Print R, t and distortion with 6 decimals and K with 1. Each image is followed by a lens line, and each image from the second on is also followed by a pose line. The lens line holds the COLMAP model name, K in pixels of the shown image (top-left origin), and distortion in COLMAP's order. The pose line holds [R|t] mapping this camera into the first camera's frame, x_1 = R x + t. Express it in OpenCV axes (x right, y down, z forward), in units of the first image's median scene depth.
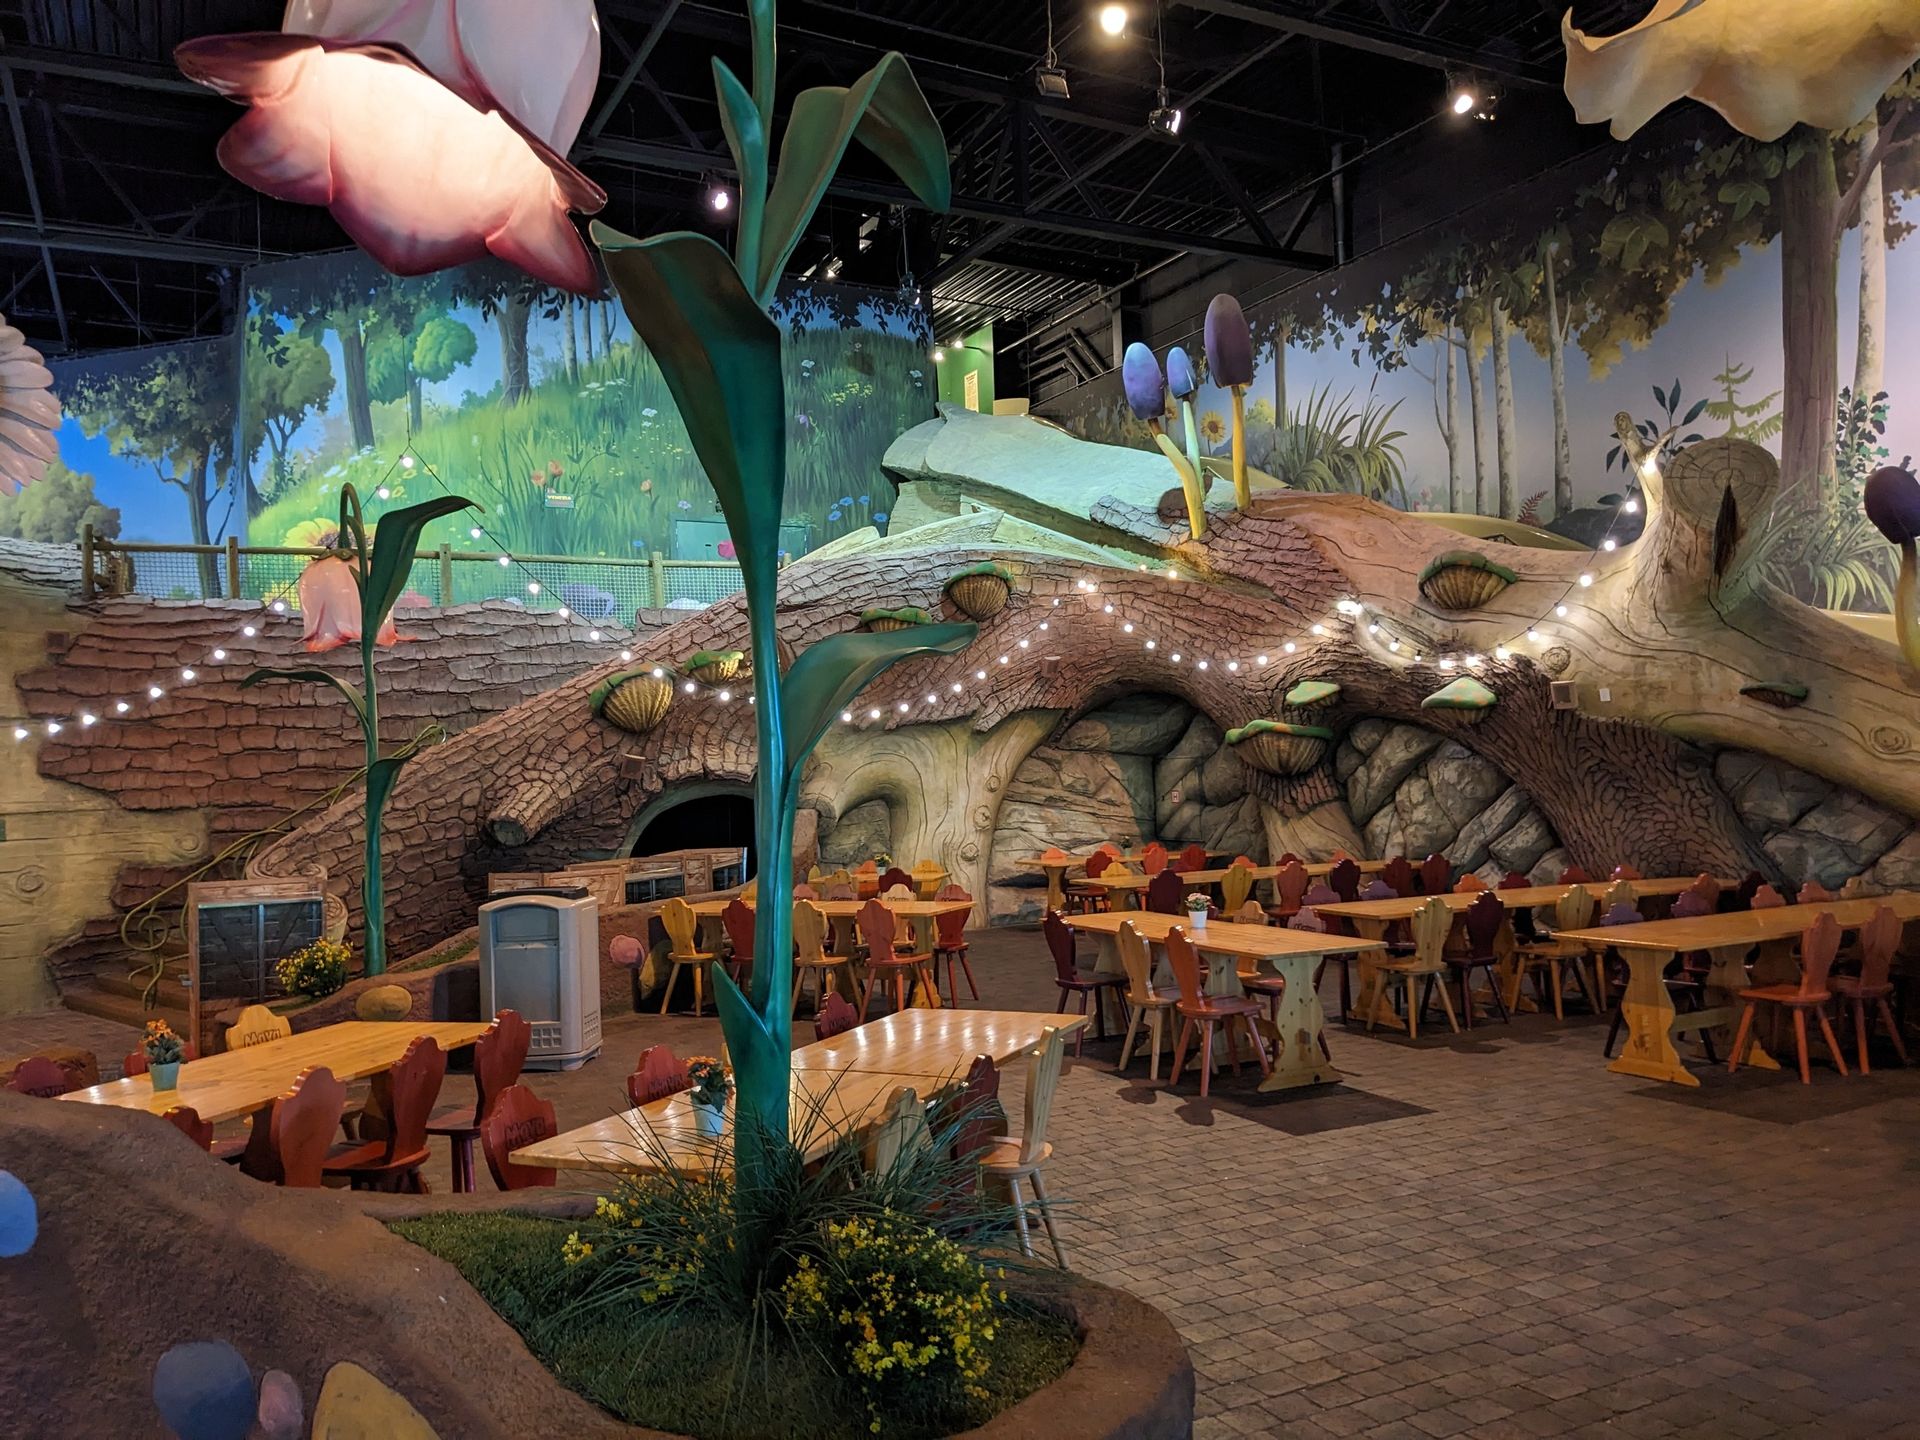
lens RADIAL K [[1496.3, 0, 960.0], [0, 1496.3, 720.0], [0, 0, 1]] dist [0.043011, -0.056298]
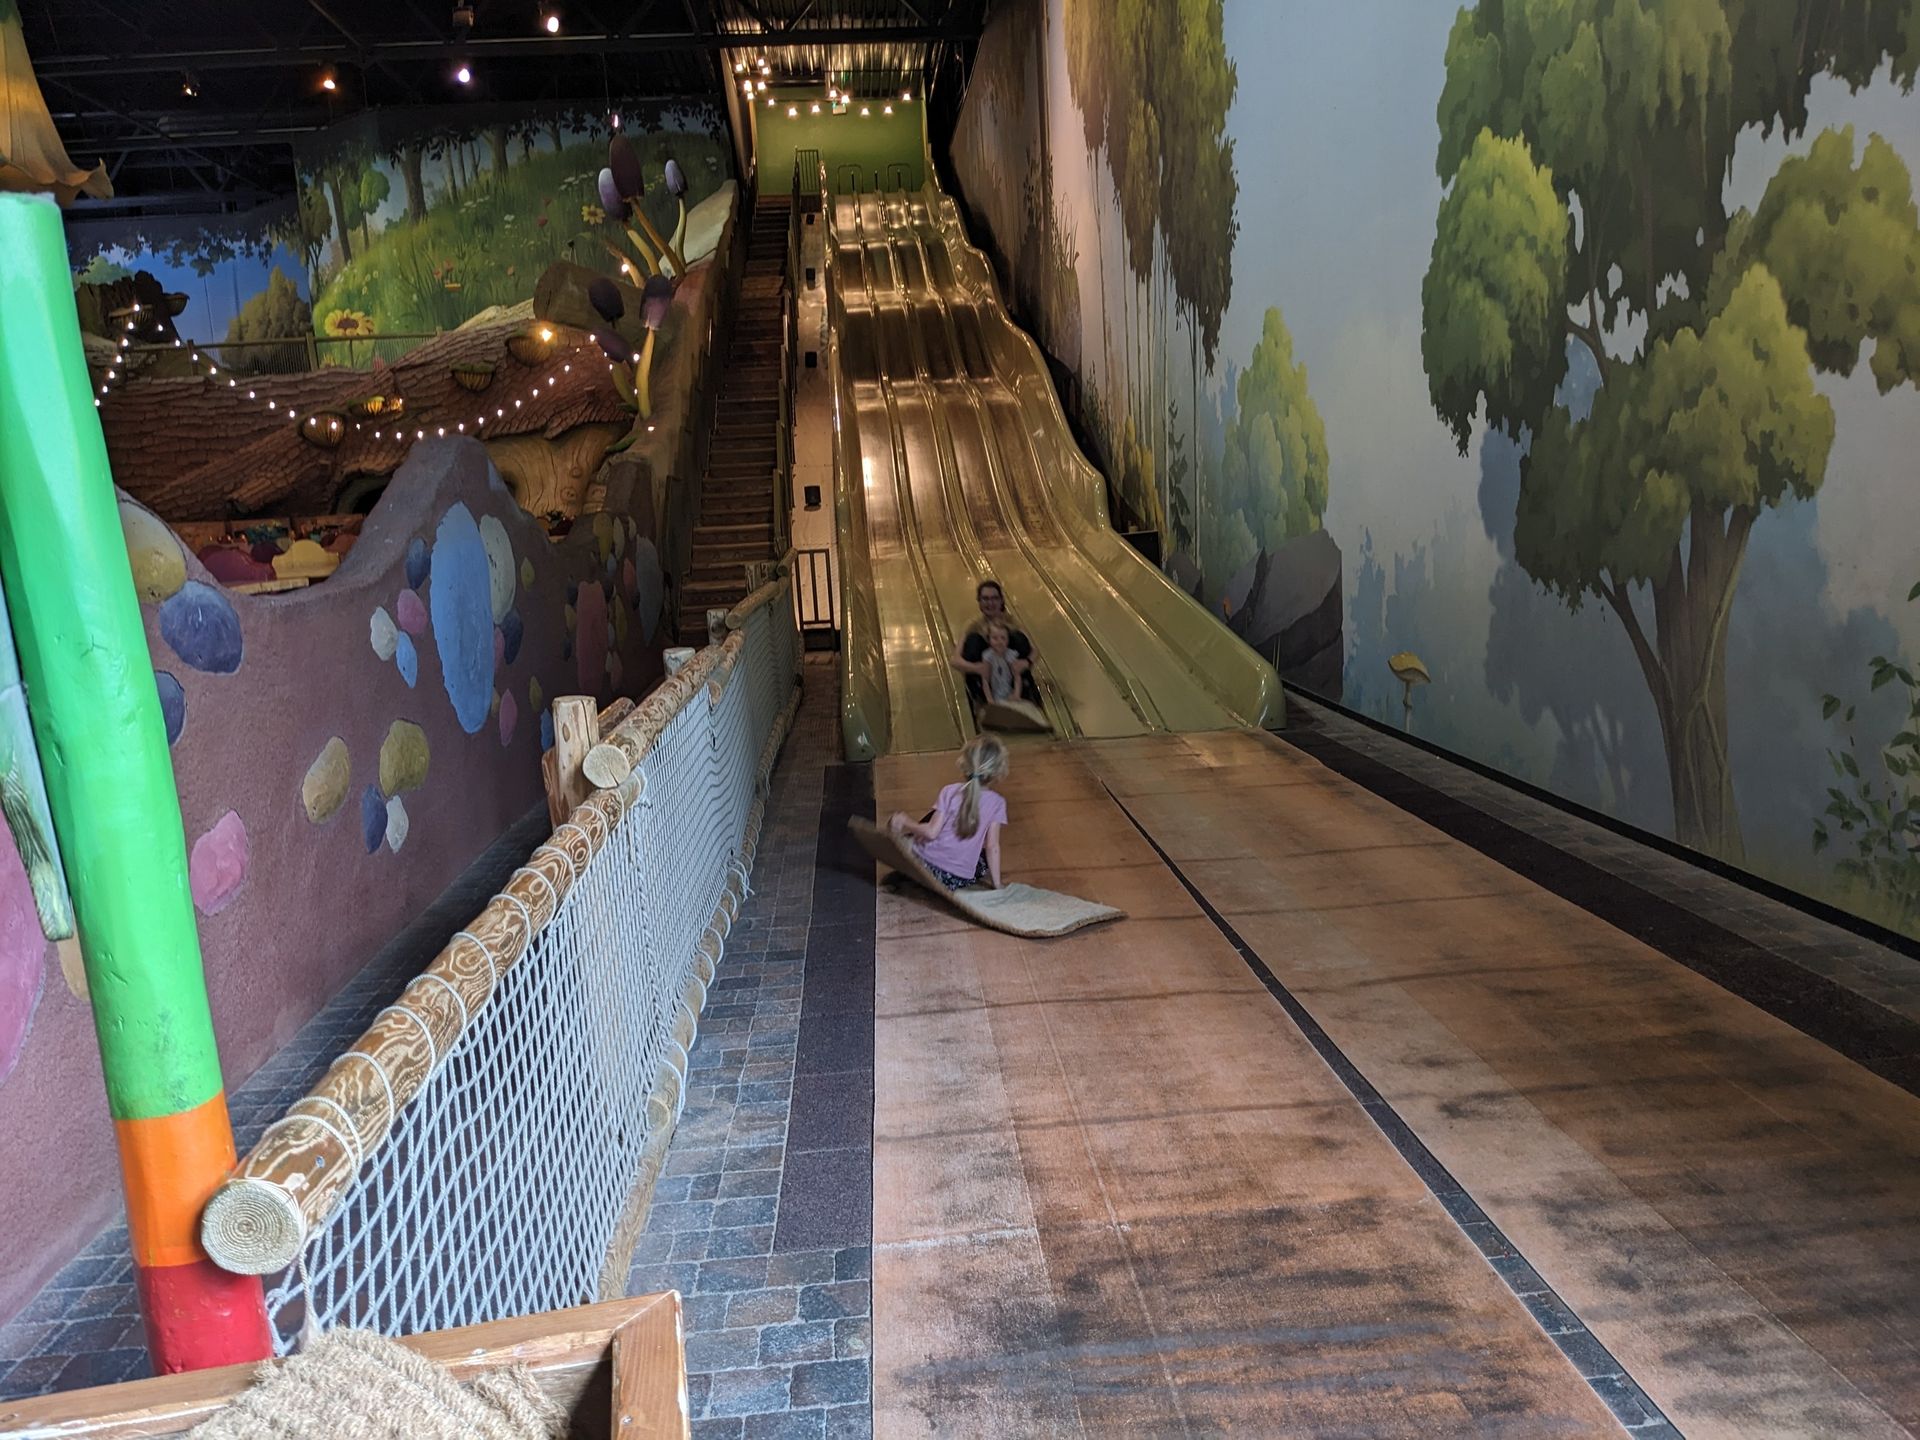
lens RADIAL K [[1496.3, 0, 960.0], [0, 1496.3, 720.0], [0, 0, 1]] dist [0.043011, -0.056298]
pose [[0.918311, 0.038492, -0.393983, 0.817089], [0.041482, 0.980425, 0.192475, 0.008667], [0.393680, -0.193095, 0.898738, -0.235959]]
